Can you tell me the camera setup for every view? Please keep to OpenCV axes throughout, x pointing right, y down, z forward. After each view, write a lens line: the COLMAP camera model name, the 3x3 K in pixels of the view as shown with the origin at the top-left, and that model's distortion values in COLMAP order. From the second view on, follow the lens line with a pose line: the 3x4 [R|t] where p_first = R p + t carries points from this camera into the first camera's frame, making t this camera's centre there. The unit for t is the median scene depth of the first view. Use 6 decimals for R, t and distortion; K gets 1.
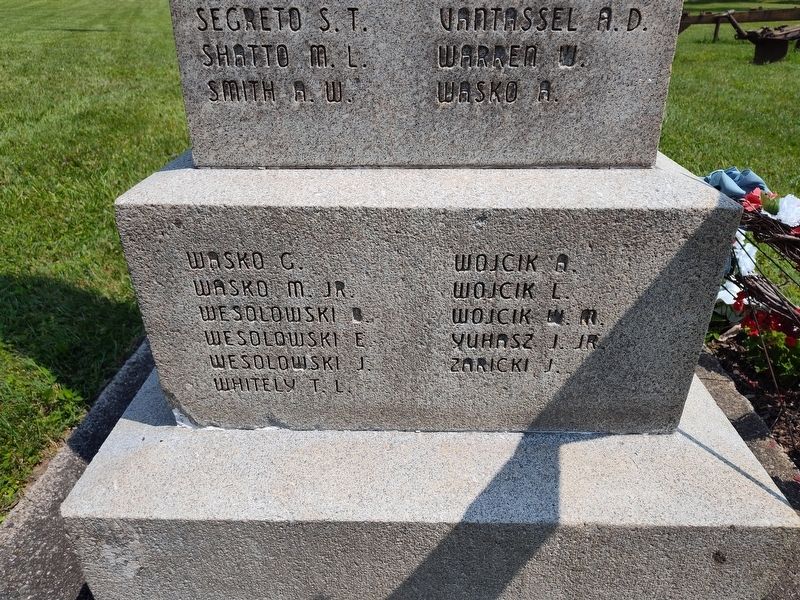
lens RADIAL K [[571.0, 0, 398.3], [0, 571.0, 297.2], [0, 0, 1]] dist [0.013863, -0.003289]
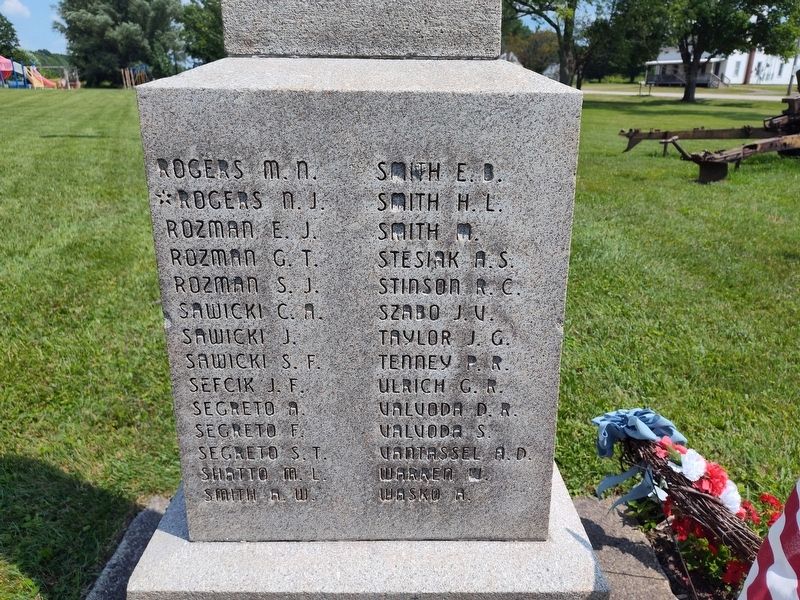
lens RADIAL K [[571.0, 0, 398.3], [0, 571.0, 297.2], [0, 0, 1]] dist [0.013863, -0.003289]
pose [[0.999248, -0.000690, 0.038765, 0.021674], [0.005838, 0.991120, -0.132842, -0.230843], [-0.038329, 0.132968, 0.990379, -0.135428]]
